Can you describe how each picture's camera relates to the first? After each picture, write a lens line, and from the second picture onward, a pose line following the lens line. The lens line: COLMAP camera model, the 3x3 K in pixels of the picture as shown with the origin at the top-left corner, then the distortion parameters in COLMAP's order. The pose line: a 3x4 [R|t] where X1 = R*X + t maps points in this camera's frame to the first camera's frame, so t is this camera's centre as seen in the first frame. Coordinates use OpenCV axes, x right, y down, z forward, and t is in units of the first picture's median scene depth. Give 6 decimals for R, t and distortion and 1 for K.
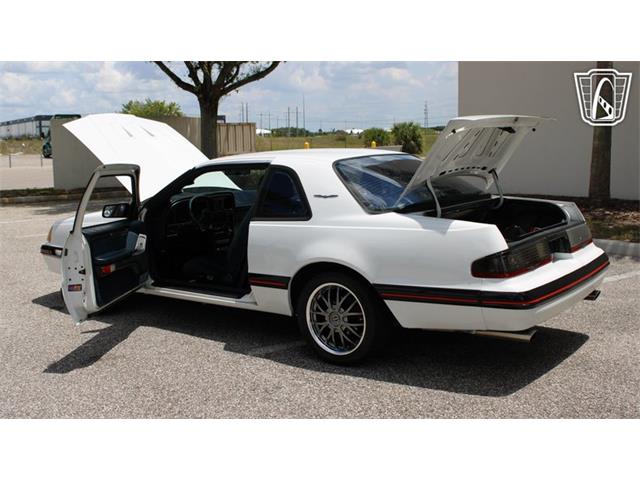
lens RADIAL K [[712.0, 0, 319.5], [0, 712.0, 231.7], [0, 0, 1]] dist [-0.081677, 0.035416]
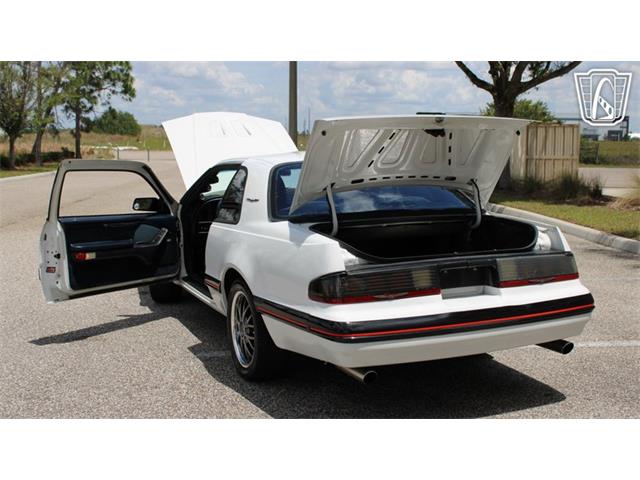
lens RADIAL K [[766.9, 0, 320.9], [0, 766.9, 239.9], [0, 0, 1]] dist [-0.056054, -0.001995]
pose [[0.882392, 0.080234, -0.463624, 0.574930], [-0.080540, 0.996567, 0.019177, -0.024152], [0.463571, 0.020419, 0.885825, 0.137792]]
